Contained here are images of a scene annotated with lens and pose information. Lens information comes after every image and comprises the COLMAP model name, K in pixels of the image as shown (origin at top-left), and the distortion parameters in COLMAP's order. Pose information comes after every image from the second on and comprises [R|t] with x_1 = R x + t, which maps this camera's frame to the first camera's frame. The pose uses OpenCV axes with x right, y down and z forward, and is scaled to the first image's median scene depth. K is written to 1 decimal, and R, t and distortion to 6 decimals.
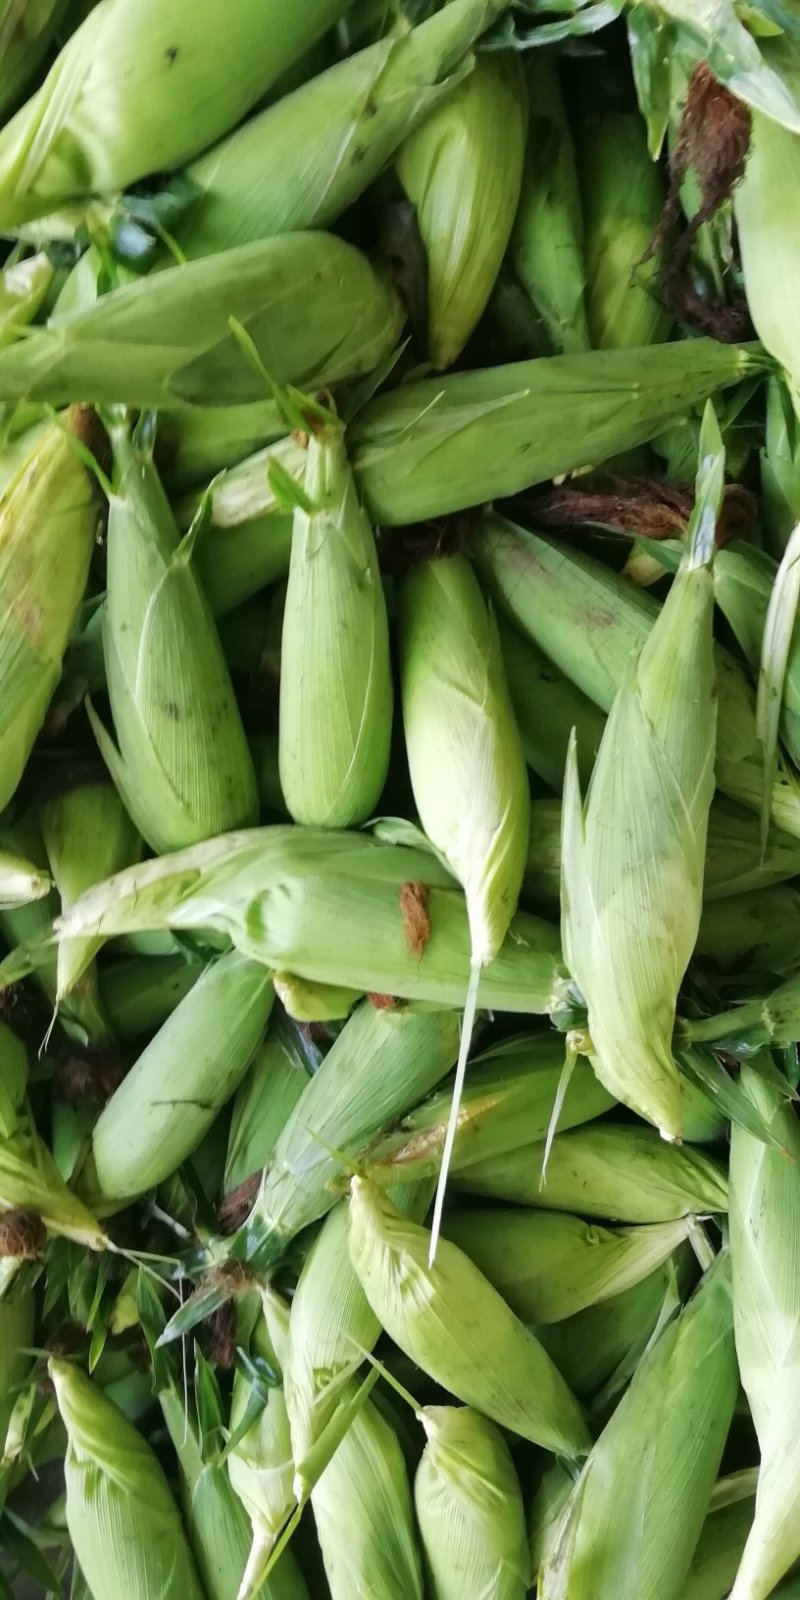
lens RADIAL K [[1190.1, 0, 400.0], [0, 1190.1, 800.0], [0, 0, 1]] dist [0.060830, -0.052062]
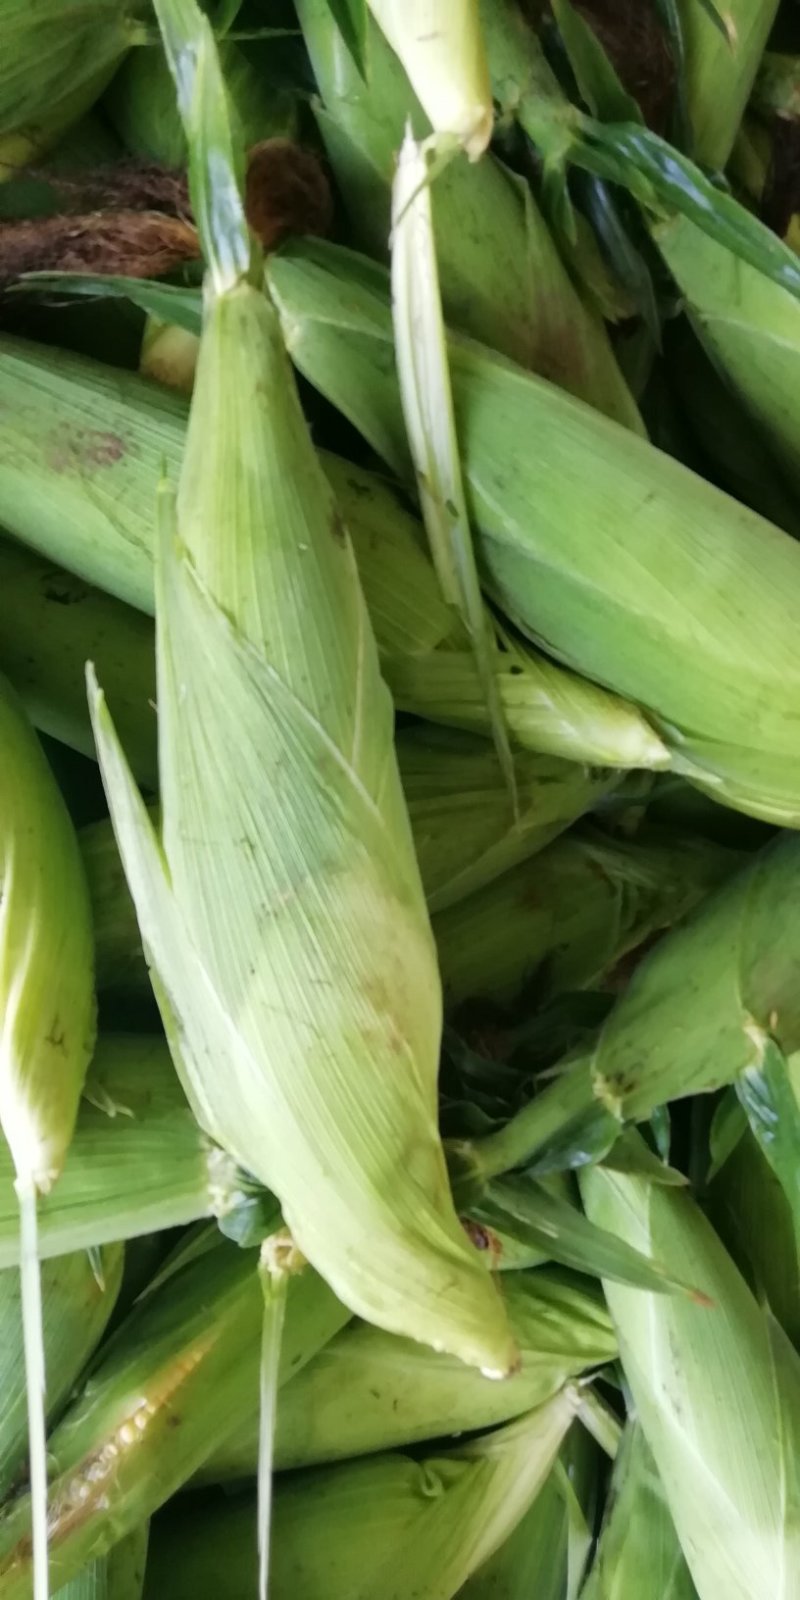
lens RADIAL K [[1190.1, 0, 400.0], [0, 1190.1, 800.0], [0, 0, 1]] dist [0.060830, -0.052062]
pose [[0.942426, -0.278081, 0.185754, 0.152540], [0.276844, 0.960345, 0.033103, 0.010911], [-0.187593, 0.020228, 0.982039, 0.473491]]
